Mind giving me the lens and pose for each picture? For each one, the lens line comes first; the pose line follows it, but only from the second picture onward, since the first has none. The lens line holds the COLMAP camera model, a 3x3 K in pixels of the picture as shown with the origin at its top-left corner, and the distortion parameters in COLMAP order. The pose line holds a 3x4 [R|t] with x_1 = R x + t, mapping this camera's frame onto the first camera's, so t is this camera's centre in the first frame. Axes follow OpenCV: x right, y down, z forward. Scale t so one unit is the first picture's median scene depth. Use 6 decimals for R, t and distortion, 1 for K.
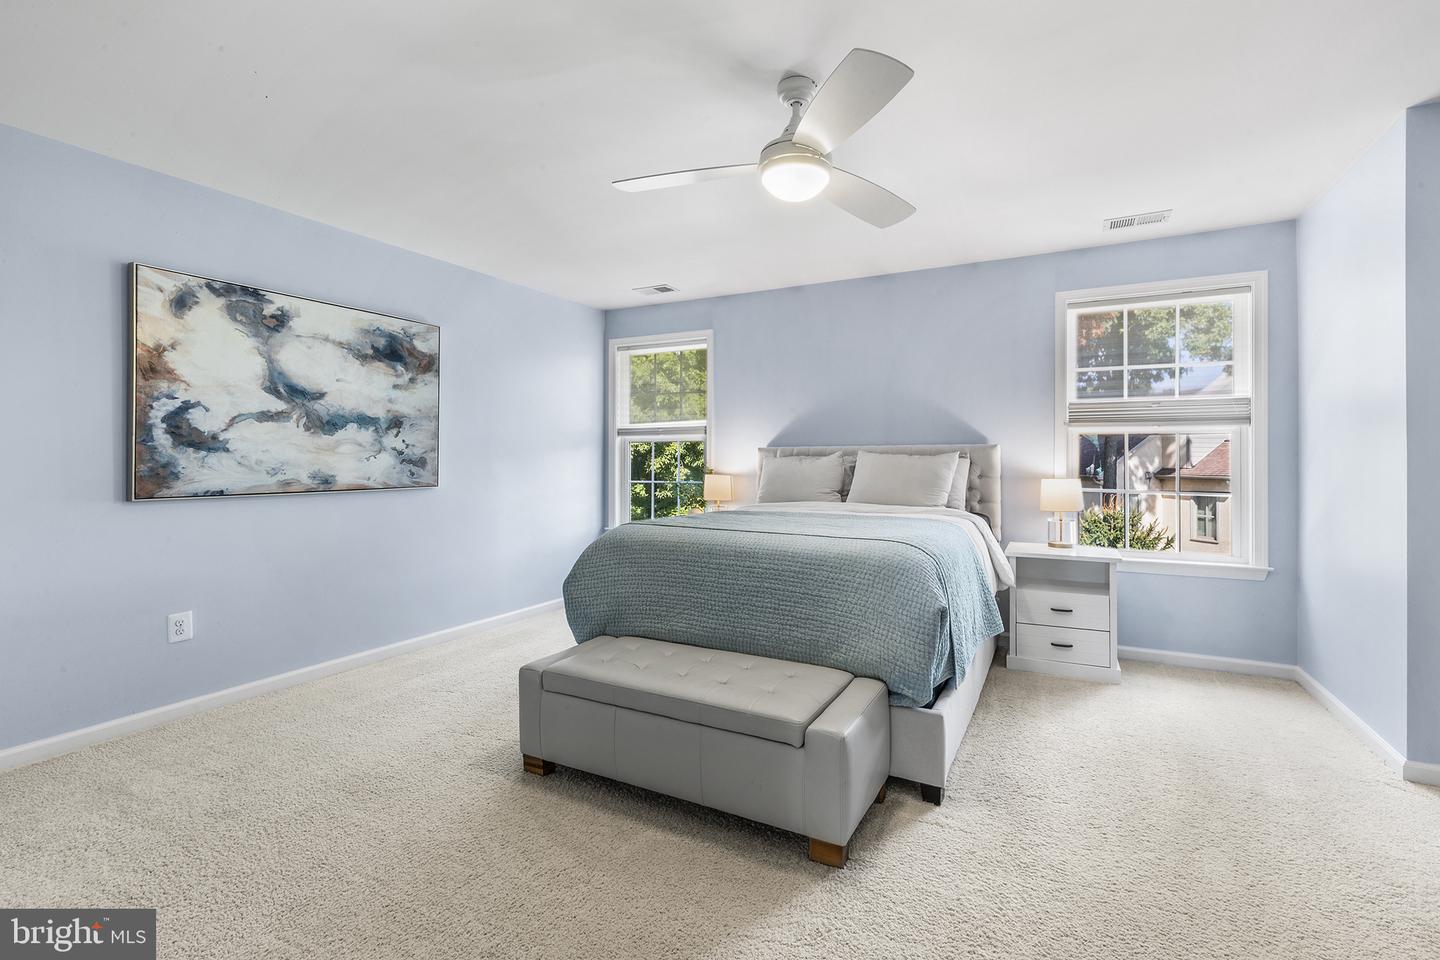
lens RADIAL K [[660.6, 0, 725.4], [0, 660.6, 457.0], [0, 0, 1]] dist [-0.000391, 0.000403]
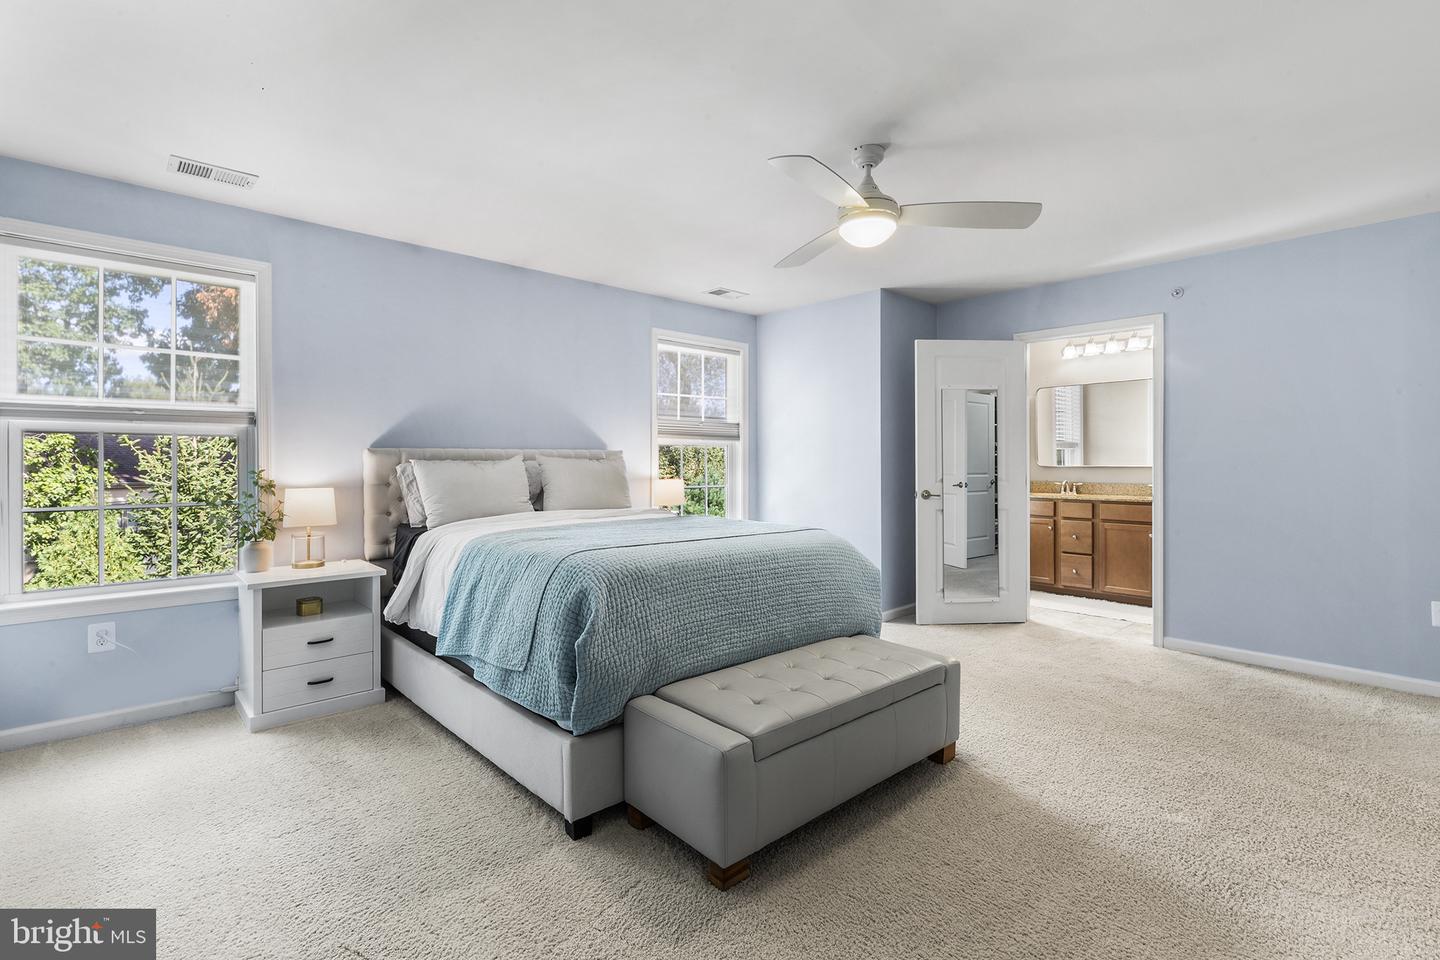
lens RADIAL K [[660.6, 0, 720.6], [0, 660.6, 457.3], [0, 0, 1]] dist [-0.000391, 0.000403]
pose [[0.328429, 0.005572, 0.944512, -0.683008], [0.000688, 0.999981, -0.006139, -0.000025], [-0.944528, 0.002666, 0.328419, 0.526296]]
